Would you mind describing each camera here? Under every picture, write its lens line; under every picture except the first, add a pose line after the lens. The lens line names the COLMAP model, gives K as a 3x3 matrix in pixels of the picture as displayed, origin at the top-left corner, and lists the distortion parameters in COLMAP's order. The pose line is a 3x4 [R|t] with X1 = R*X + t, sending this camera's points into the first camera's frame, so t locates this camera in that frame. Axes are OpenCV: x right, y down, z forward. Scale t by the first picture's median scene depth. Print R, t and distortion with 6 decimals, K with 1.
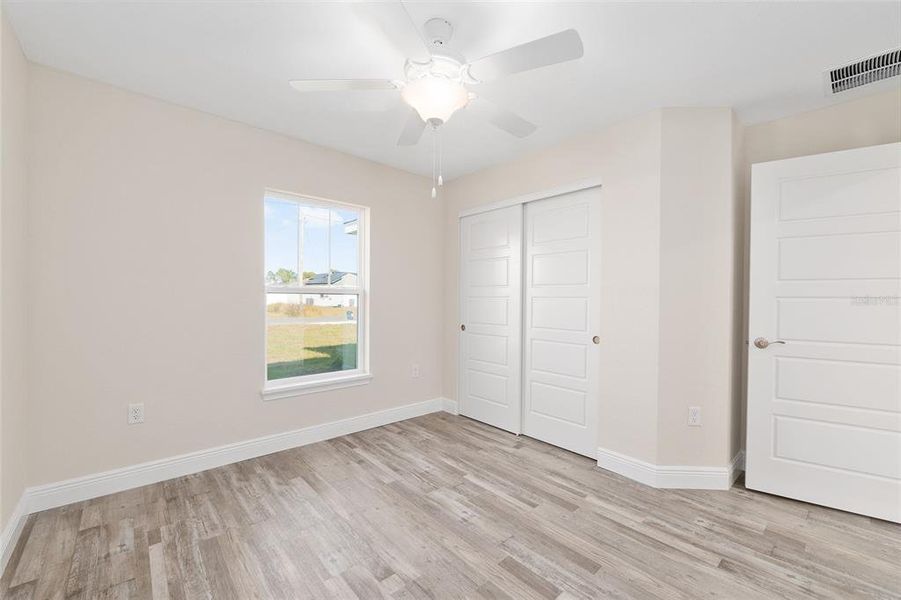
lens RADIAL K [[366.7, 0, 449.6], [0, 366.7, 303.0], [0, 0, 1]] dist [-0.011911, 0.000138]
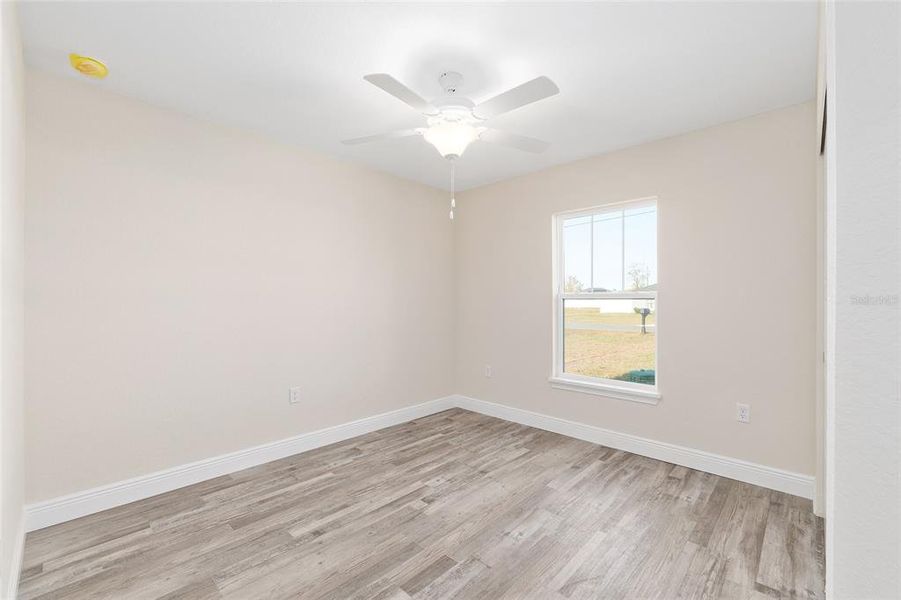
lens RADIAL K [[377.9, 0, 450.5], [0, 377.9, 300.0], [0, 0, 1]] dist [-0.011522, -0.000006]
pose [[0.086832, -0.013372, -0.996133, 0.804667], [-0.014895, 0.999781, -0.014720, -0.002587], [0.996112, 0.016115, 0.086614, 0.597188]]
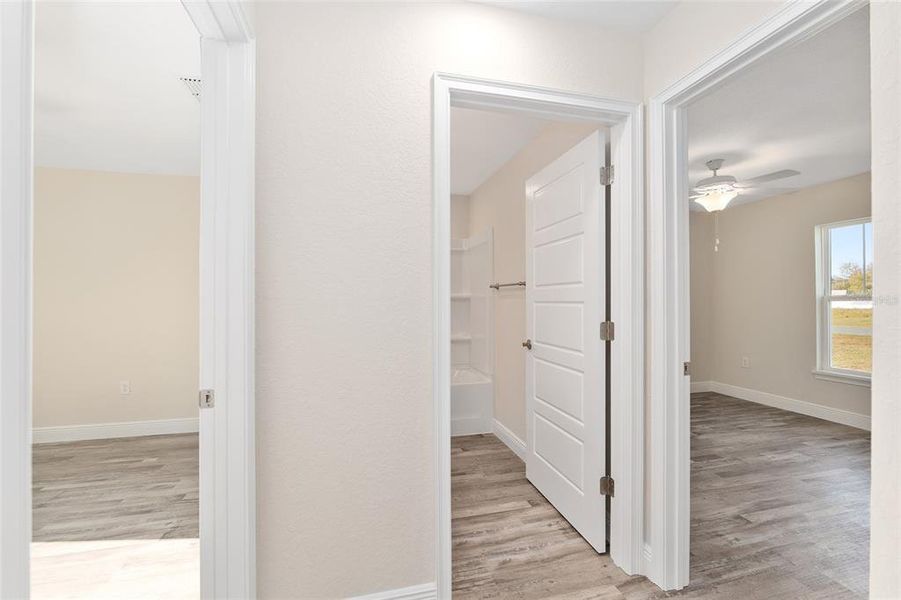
lens RADIAL K [[377.9, 0, 450.5], [0, 377.9, 300.0], [0, 0, 1]] dist [-0.011522, -0.000006]
pose [[-0.458598, -0.011866, -0.888565, 1.543388], [-0.013656, 0.999887, -0.006304, -0.002618], [0.888539, 0.009244, -0.458708, 0.451623]]
